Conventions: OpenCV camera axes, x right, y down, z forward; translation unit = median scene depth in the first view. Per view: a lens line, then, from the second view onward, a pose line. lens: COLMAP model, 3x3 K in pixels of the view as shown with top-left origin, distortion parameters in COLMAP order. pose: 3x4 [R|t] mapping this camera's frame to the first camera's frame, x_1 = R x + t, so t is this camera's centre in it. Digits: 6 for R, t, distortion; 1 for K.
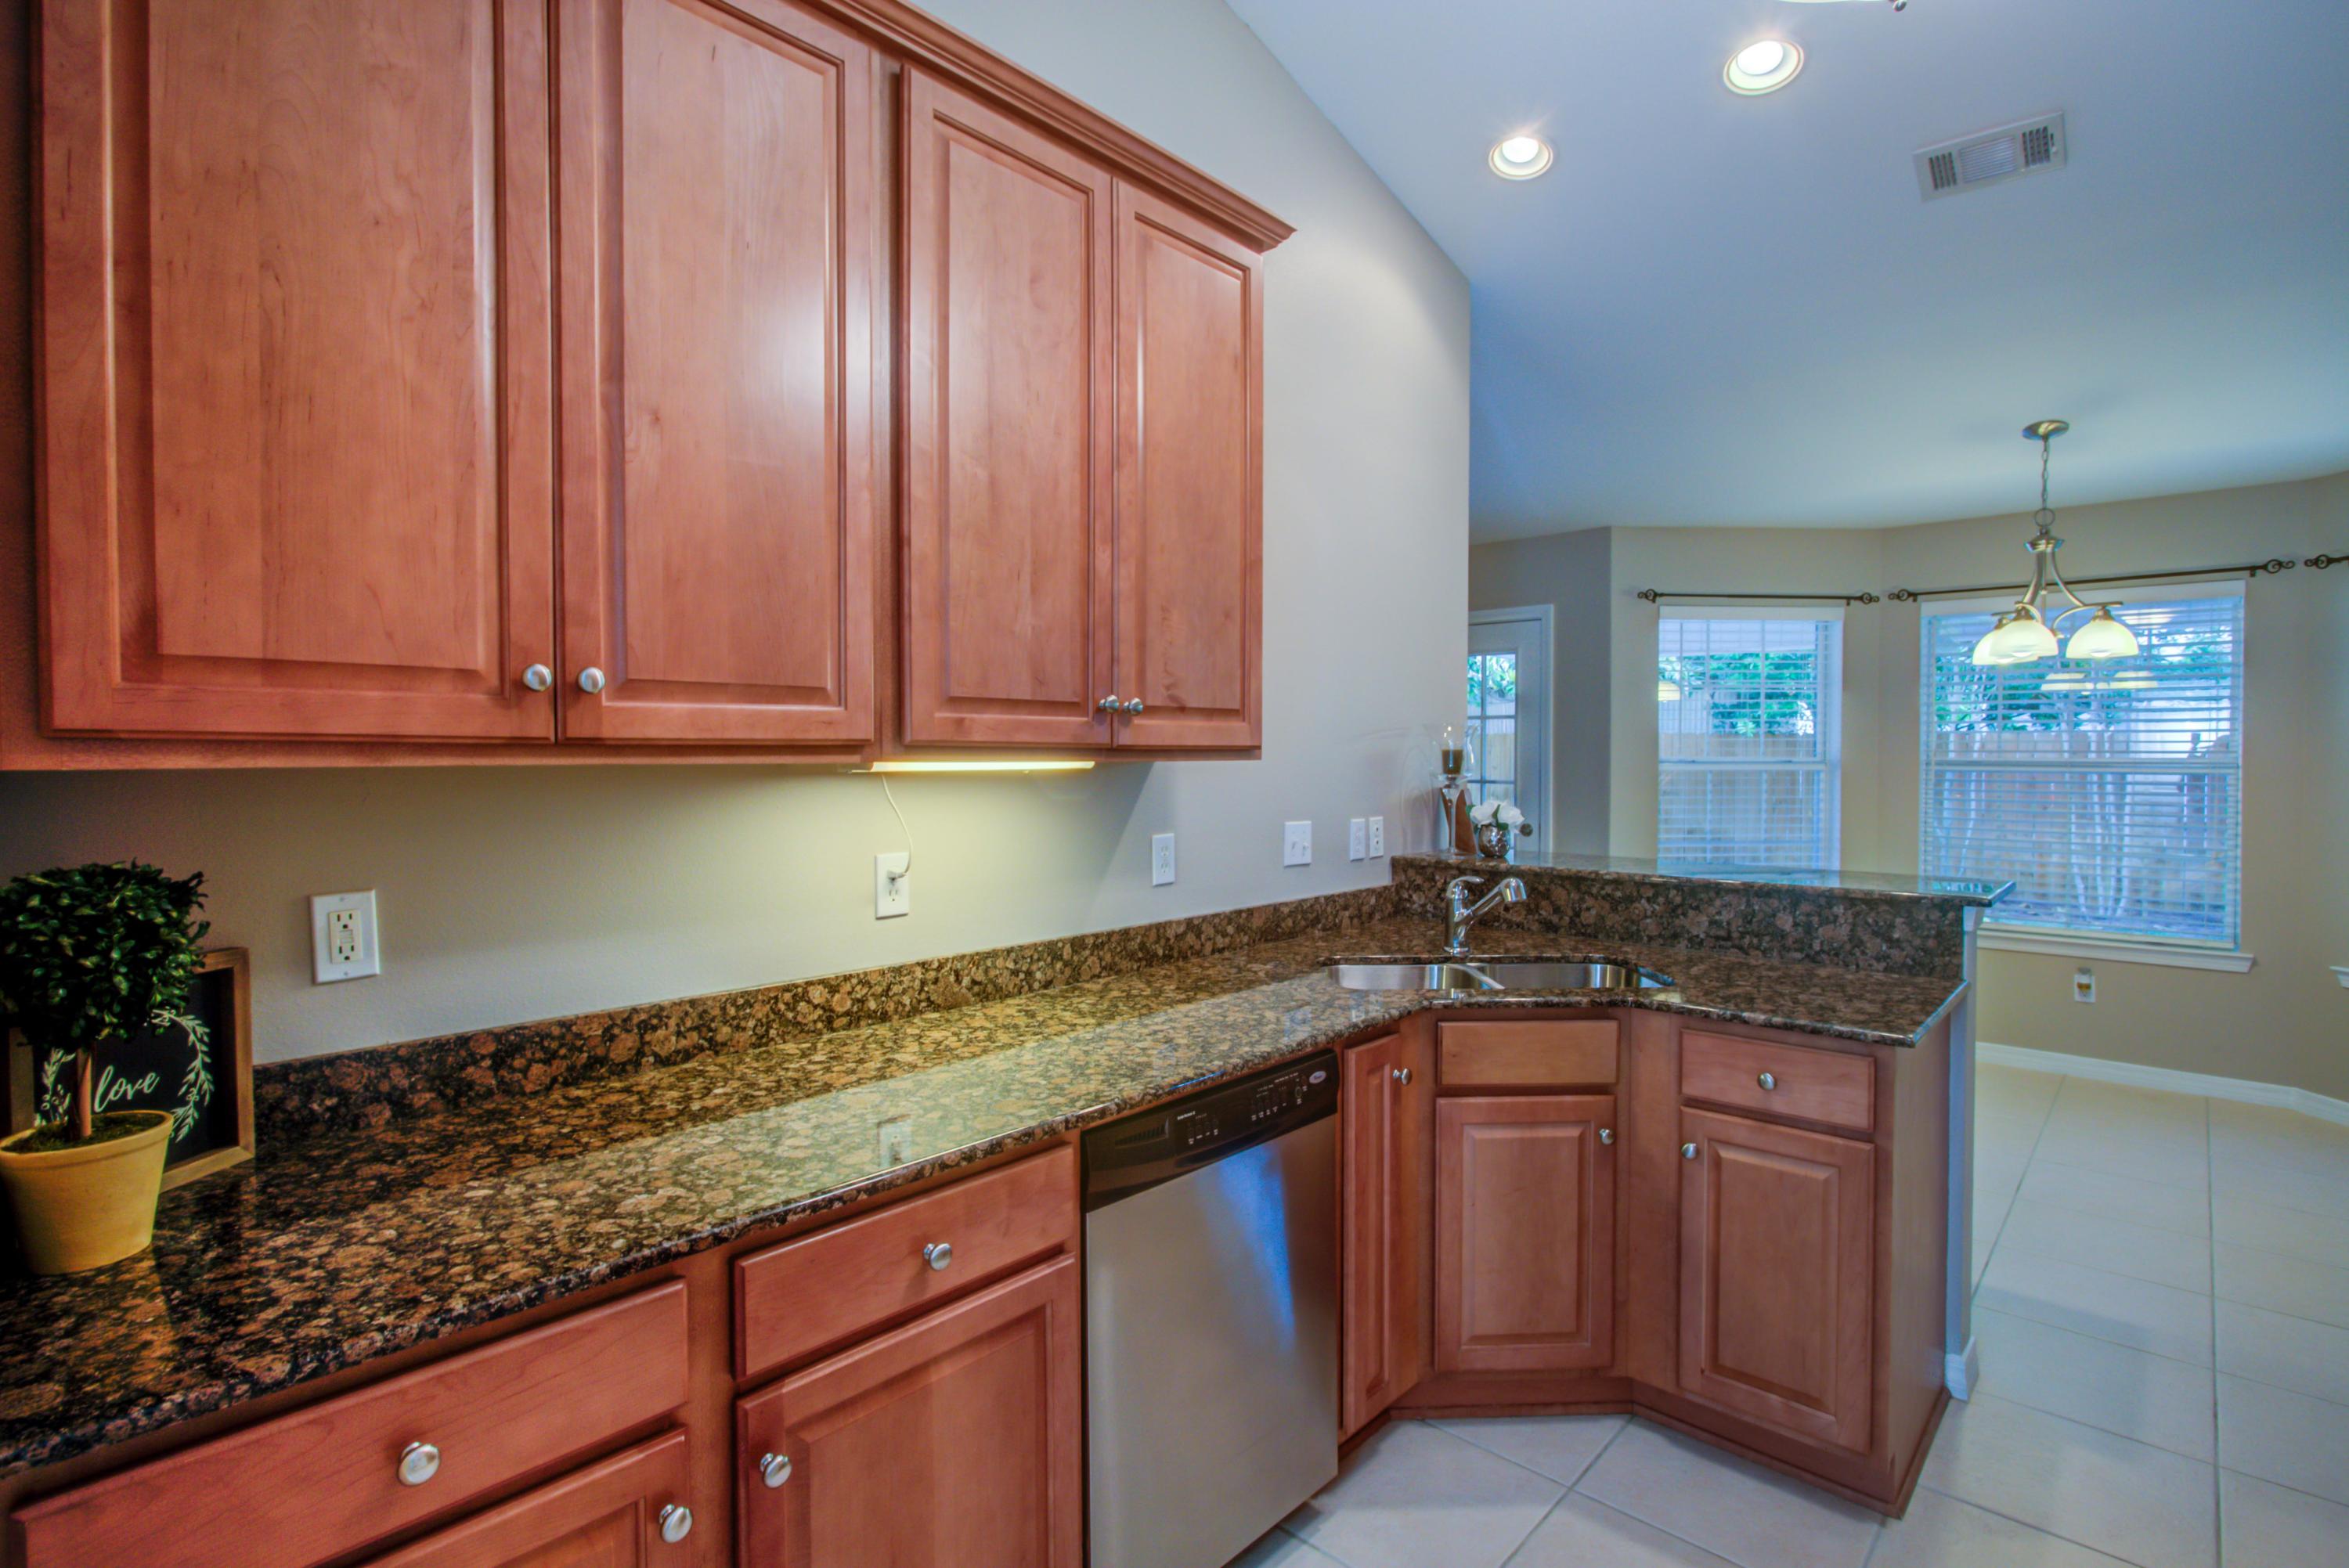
lens RADIAL K [[1120.6, 0, 1177.5], [0, 1120.6, 777.3], [0, 0, 1]] dist [-0.005660, 0.000256]
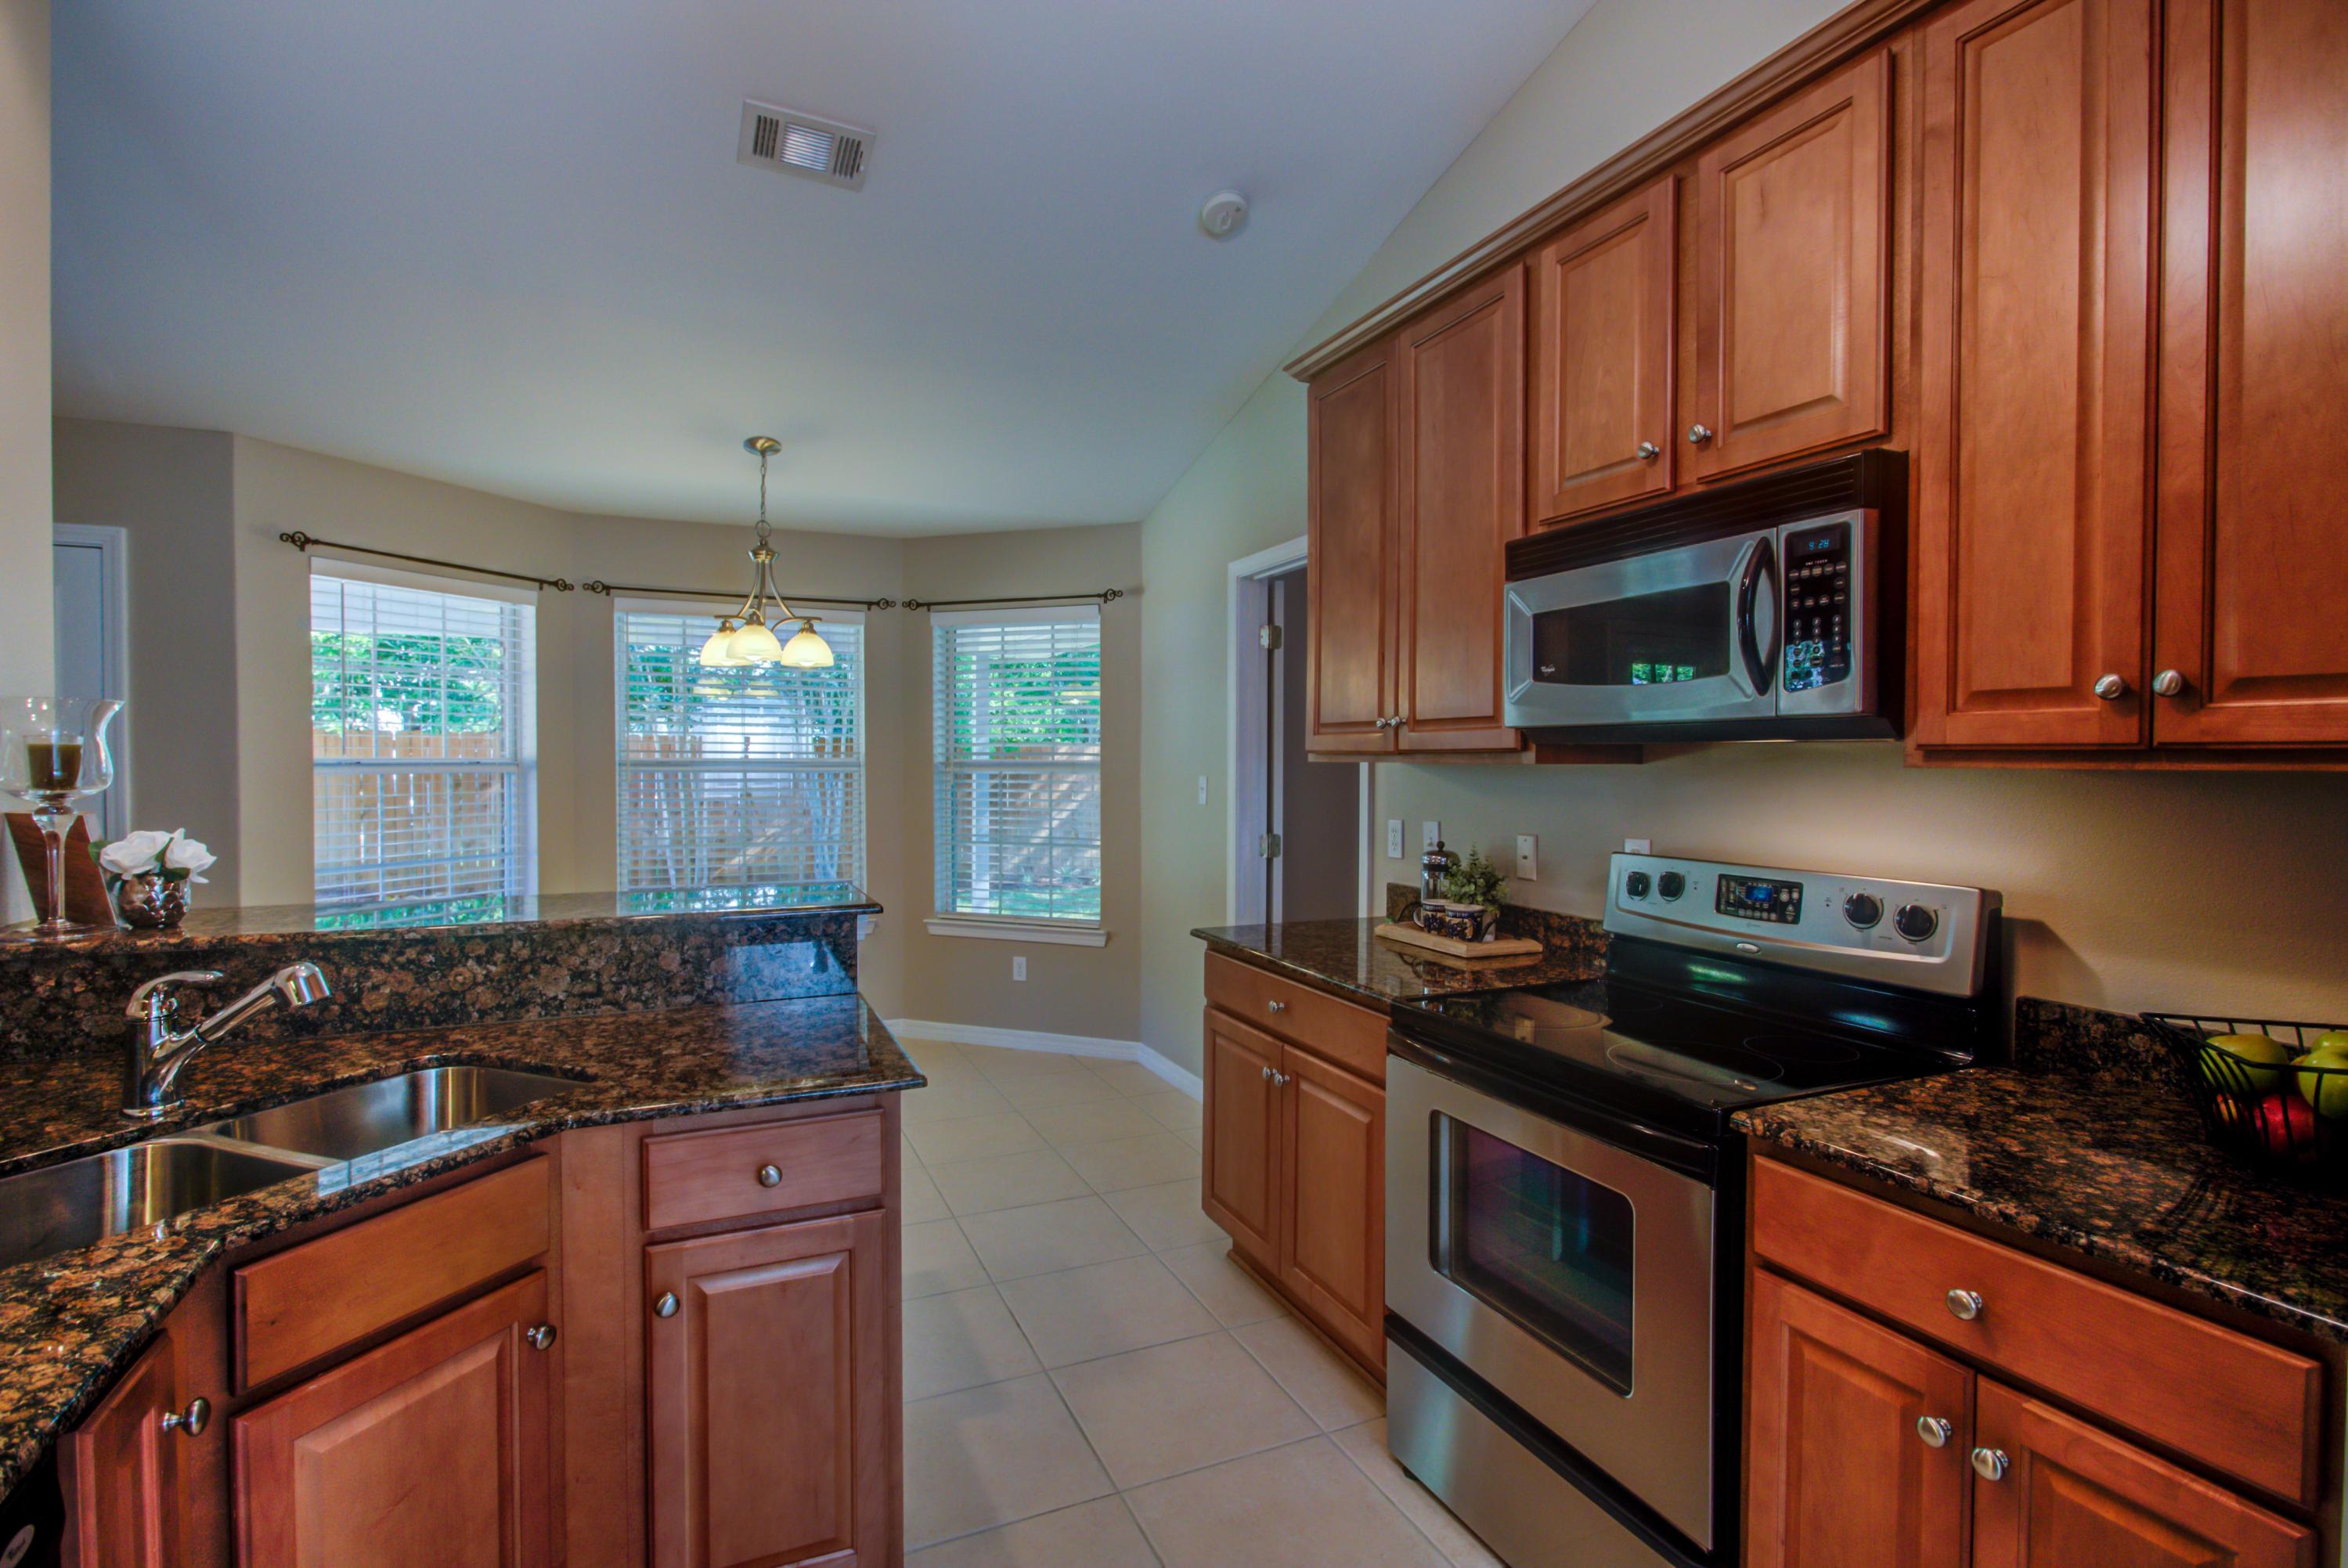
lens RADIAL K [[1118.8, 0, 1172.3], [0, 1118.8, 781.1], [0, 0, 1]] dist [-0.001556, 0.002294]
pose [[0.401562, -0.019649, 0.915621, -0.052253], [0.016109, 0.999767, 0.014390, -0.007252], [-0.915690, 0.008971, 0.401785, 0.323990]]
